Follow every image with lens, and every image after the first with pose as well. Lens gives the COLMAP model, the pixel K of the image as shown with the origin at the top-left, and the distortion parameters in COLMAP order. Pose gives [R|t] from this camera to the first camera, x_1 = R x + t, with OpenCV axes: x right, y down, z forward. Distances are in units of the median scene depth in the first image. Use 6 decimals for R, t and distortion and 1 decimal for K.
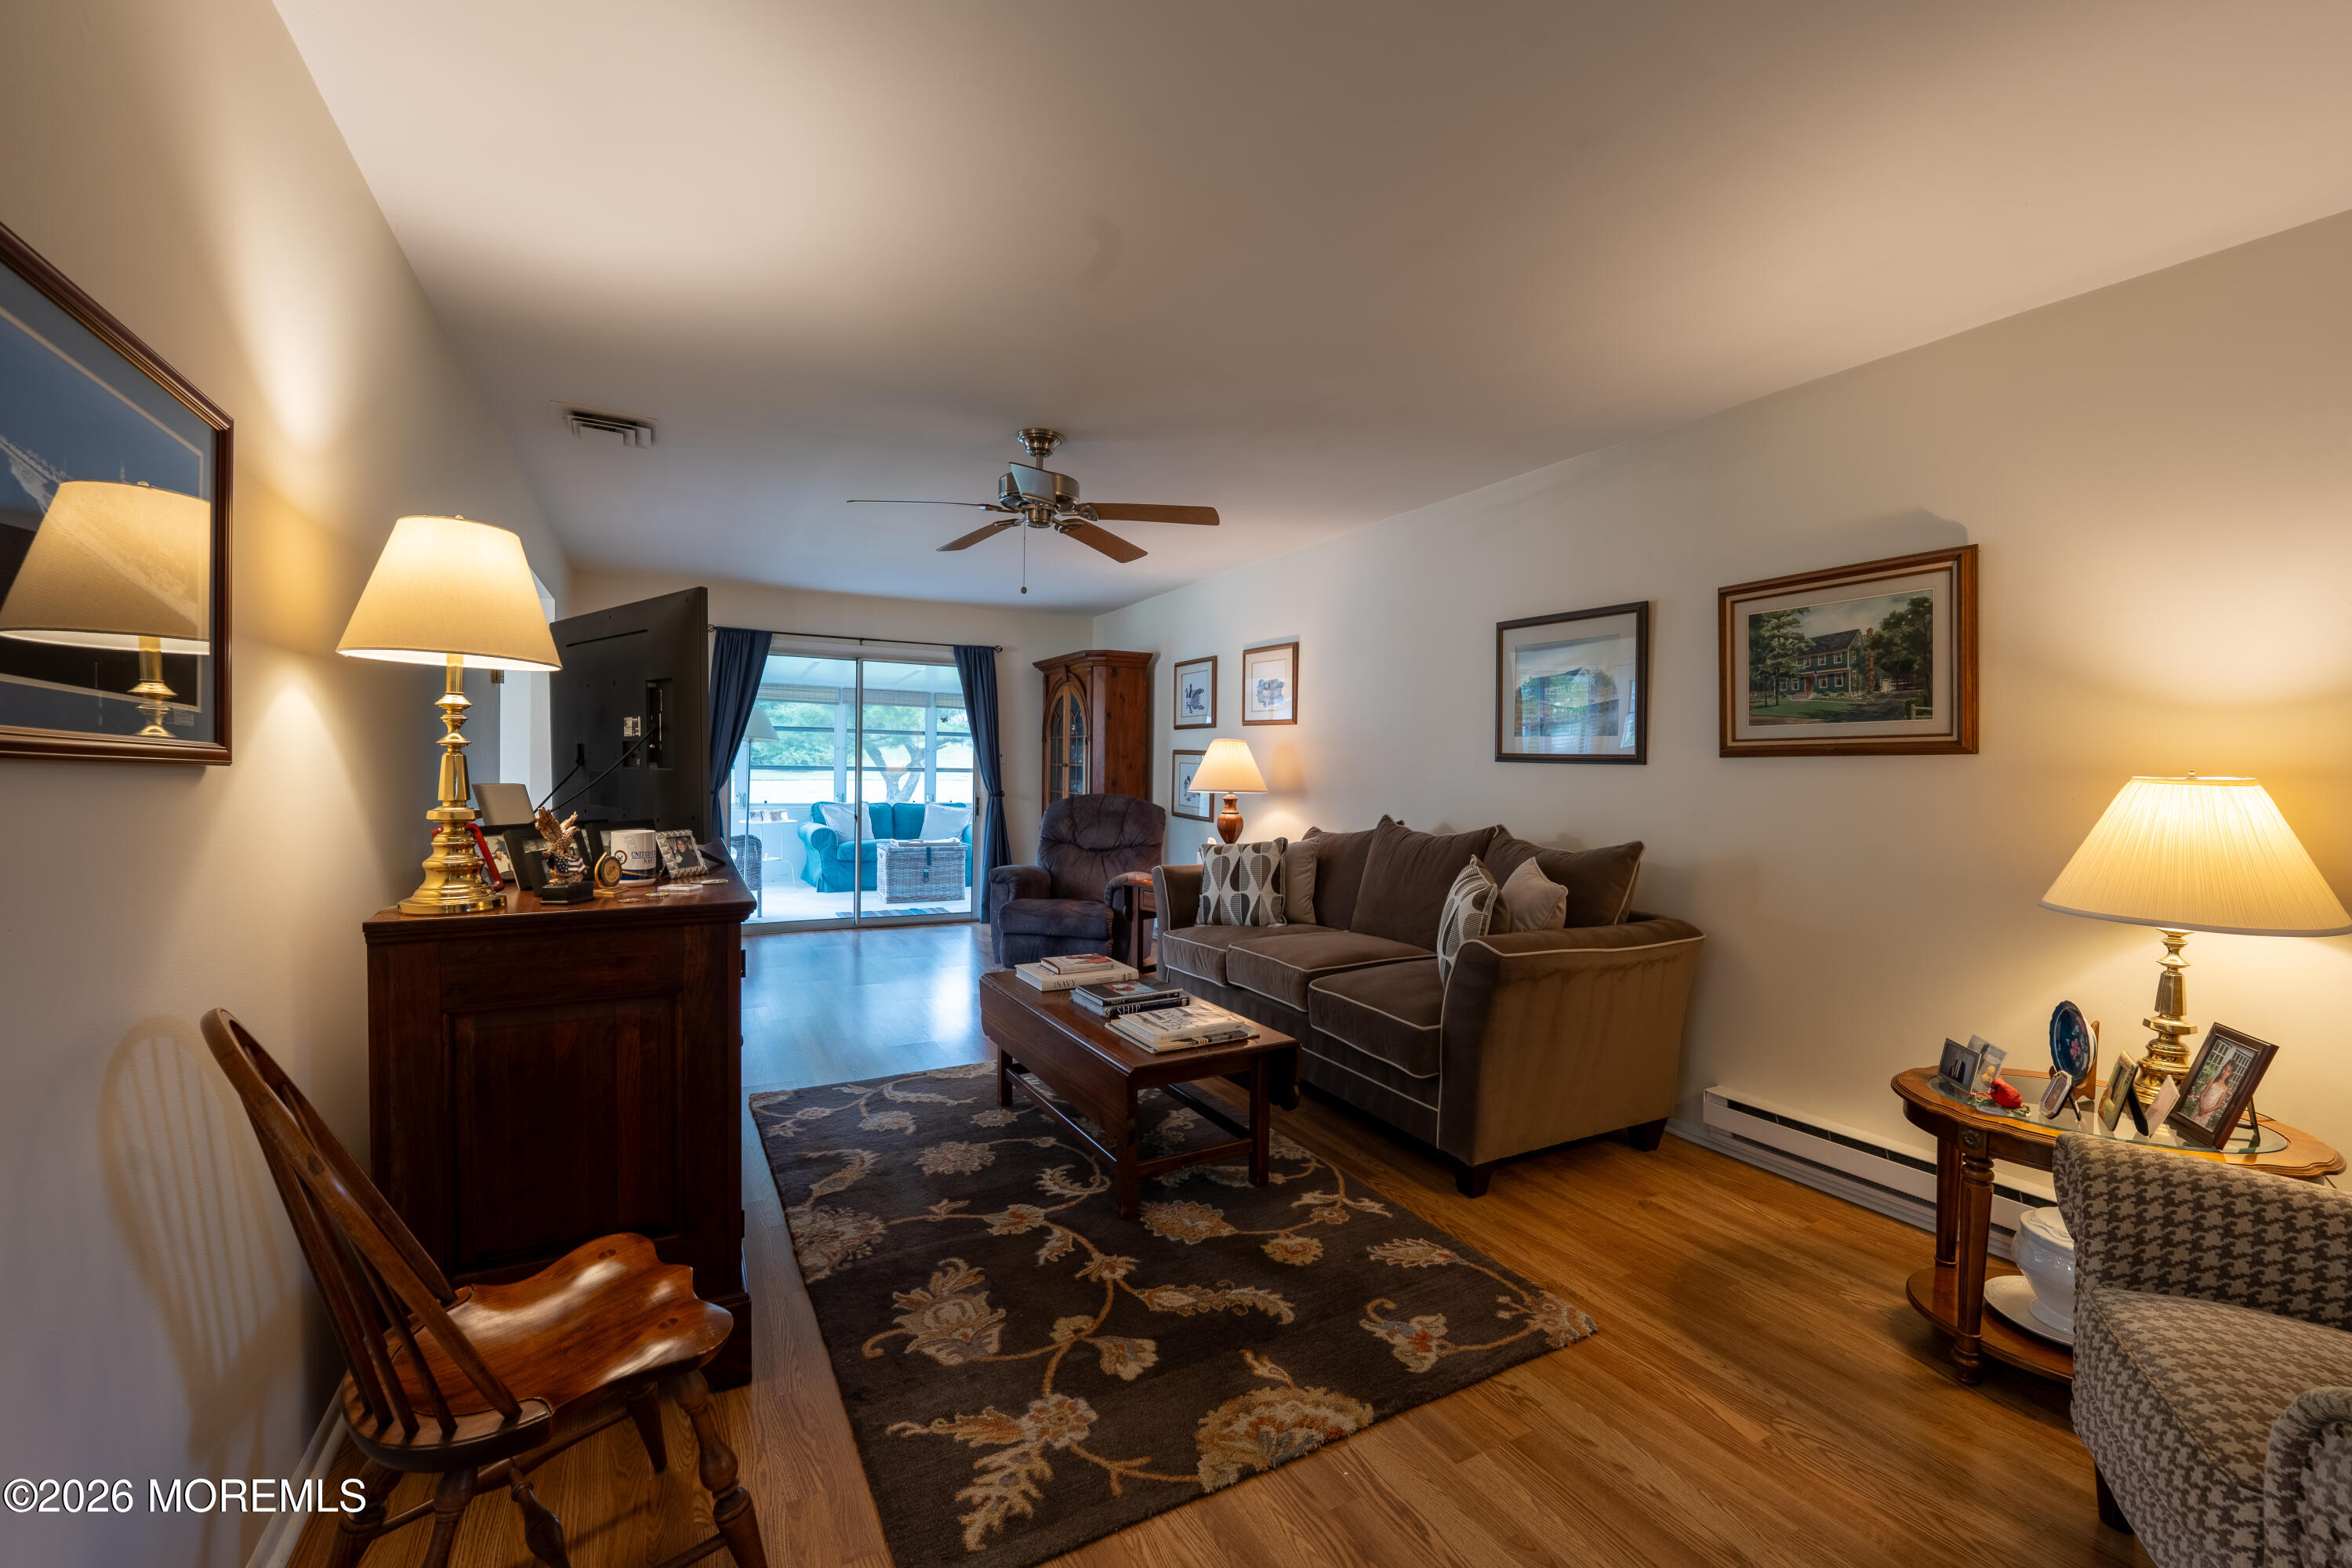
lens RADIAL K [[954.0, 0, 1169.2], [0, 954.0, 786.6], [0, 0, 1]] dist [-0.008459, -0.002382]
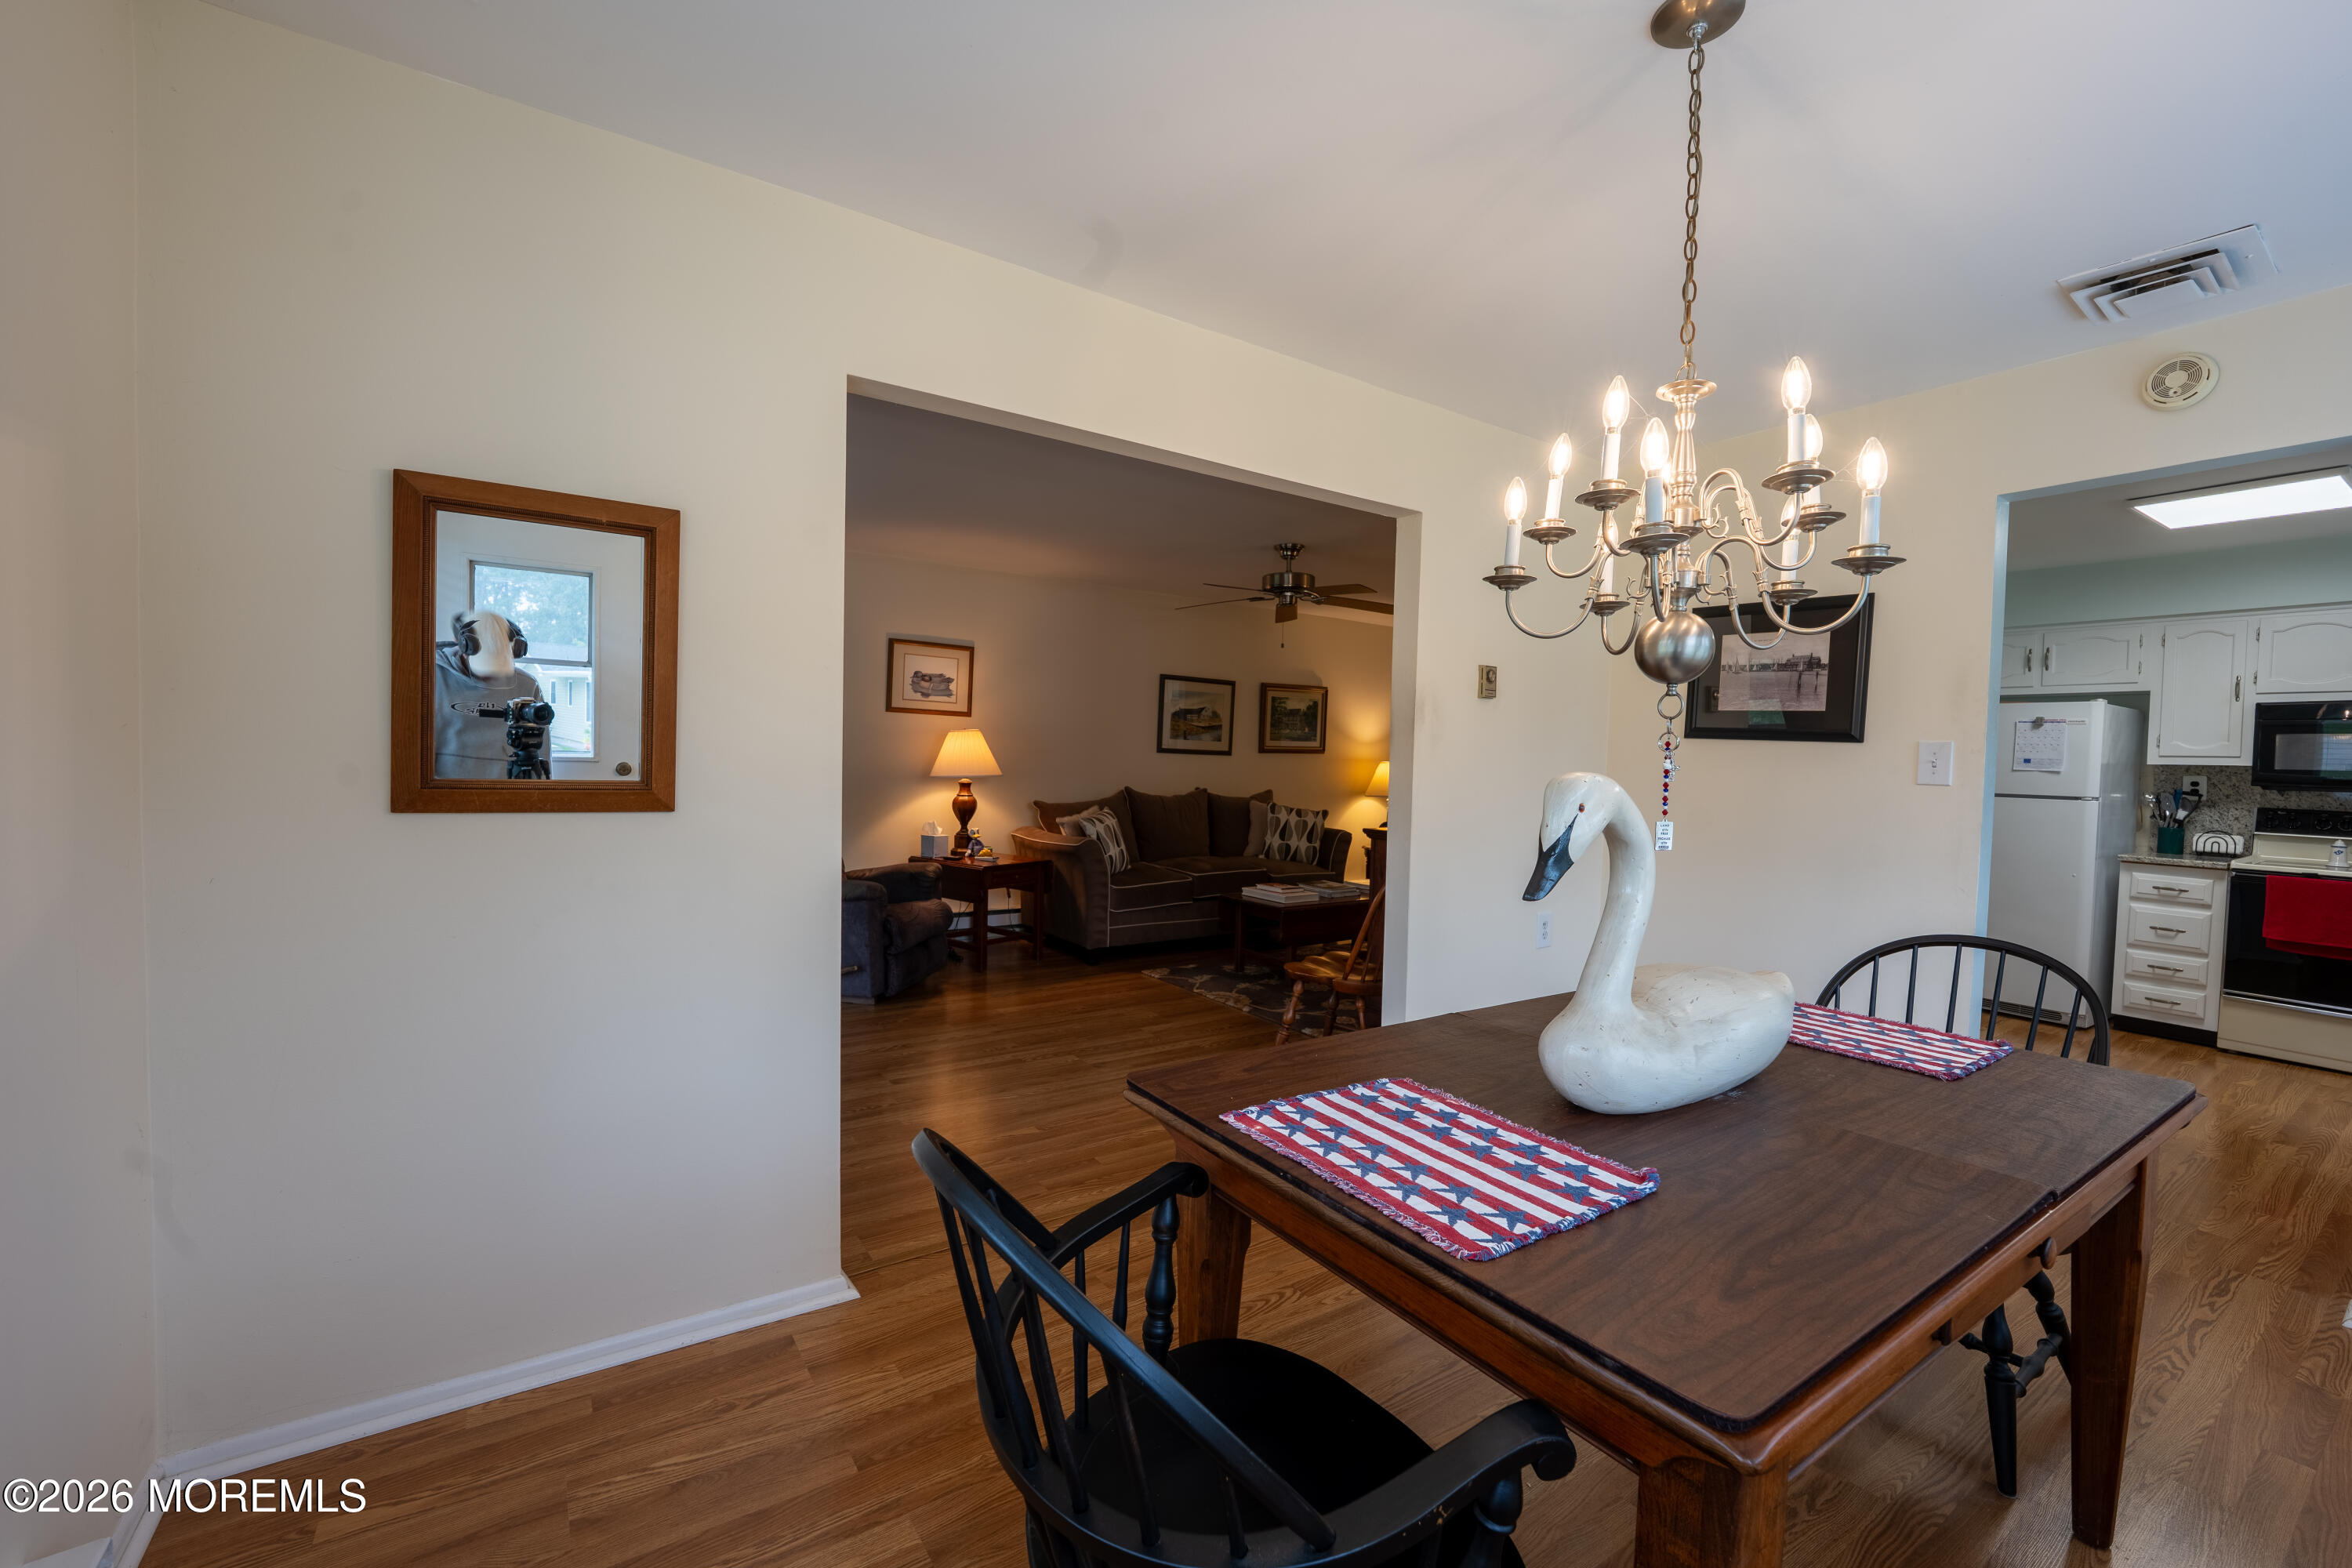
lens RADIAL K [[954.0, 0, 1169.9], [0, 954.0, 787.1], [0, 0, 1]] dist [-0.008459, -0.002382]
pose [[-0.098242, -0.051768, 0.993815, -2.173650], [-0.005413, 0.998659, 0.051485, -0.082167], [-0.995148, -0.000321, -0.098390, 1.772368]]
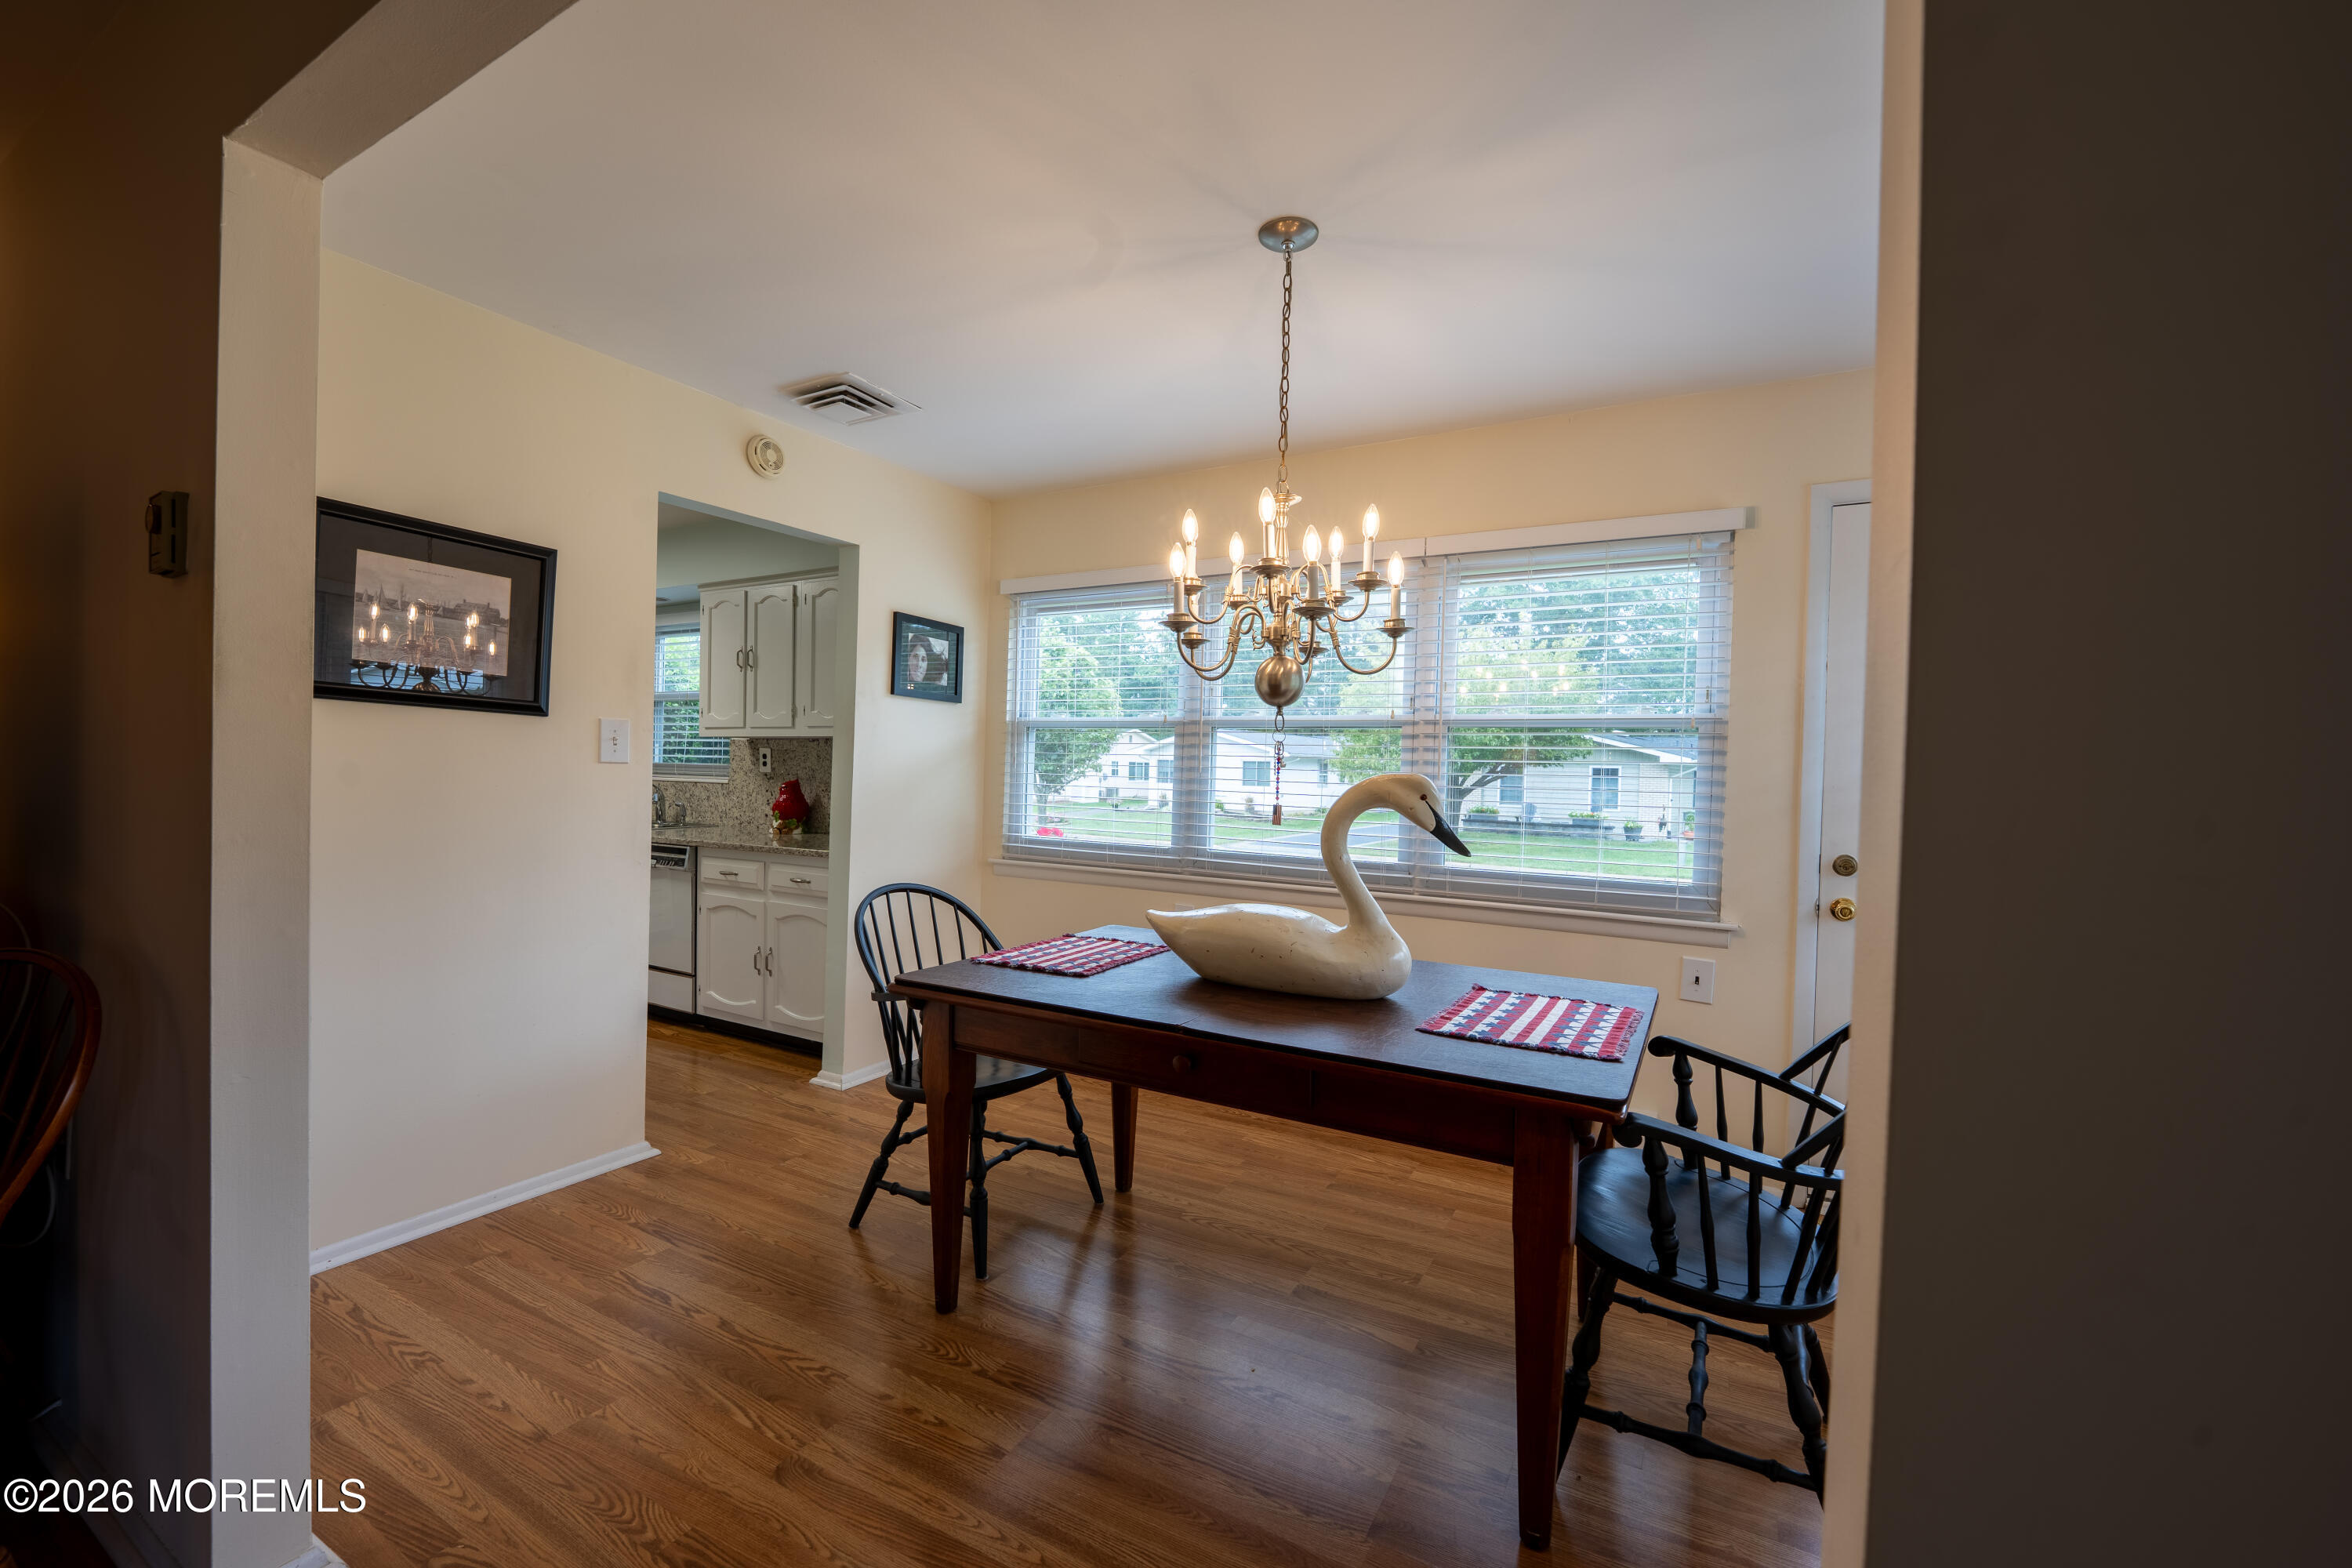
lens RADIAL K [[954.0, 0, 1178.1], [0, 954.0, 788.7], [0, 0, 1]] dist [-0.008459, -0.002382]
pose [[-0.841298, -0.025406, -0.539975, -1.114377], [-0.048238, 0.998438, 0.028178, -0.065260], [0.538415, 0.049753, -0.841209, 2.054431]]
